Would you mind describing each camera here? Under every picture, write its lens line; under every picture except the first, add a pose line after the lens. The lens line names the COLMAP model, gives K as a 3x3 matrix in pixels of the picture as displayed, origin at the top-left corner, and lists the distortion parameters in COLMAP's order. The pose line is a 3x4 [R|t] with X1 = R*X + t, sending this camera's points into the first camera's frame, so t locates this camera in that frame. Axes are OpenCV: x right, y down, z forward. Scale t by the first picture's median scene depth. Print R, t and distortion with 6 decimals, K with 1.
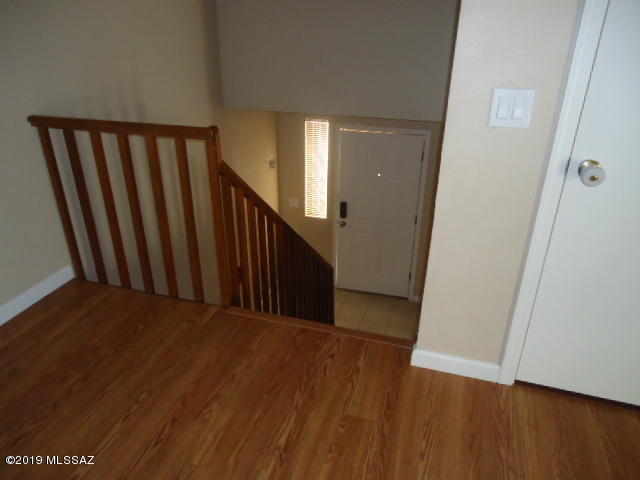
lens RADIAL K [[465.2, 0, 315.1], [0, 465.2, 240.7], [0, 0, 1]] dist [0.001356, 0.001564]
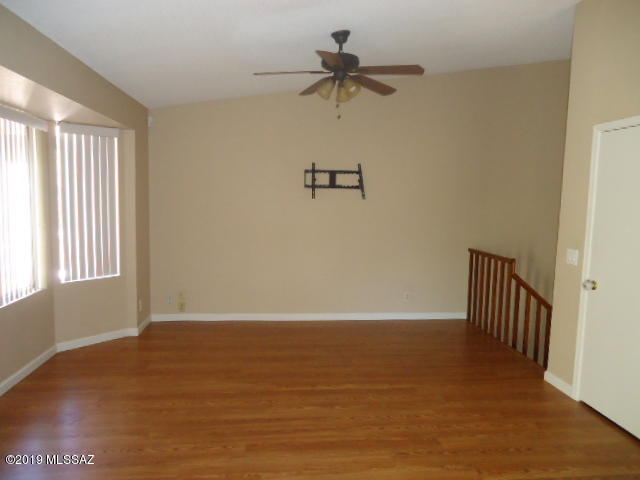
lens RADIAL K [[465.2, 0, 315.1], [0, 465.2, 240.7], [0, 0, 1]] dist [0.001356, 0.001564]
pose [[0.395598, 0.092805, -0.913723, 1.548178], [-0.418342, 0.903888, -0.089315, 0.312602], [0.817614, 0.417581, 0.396400, -0.822677]]
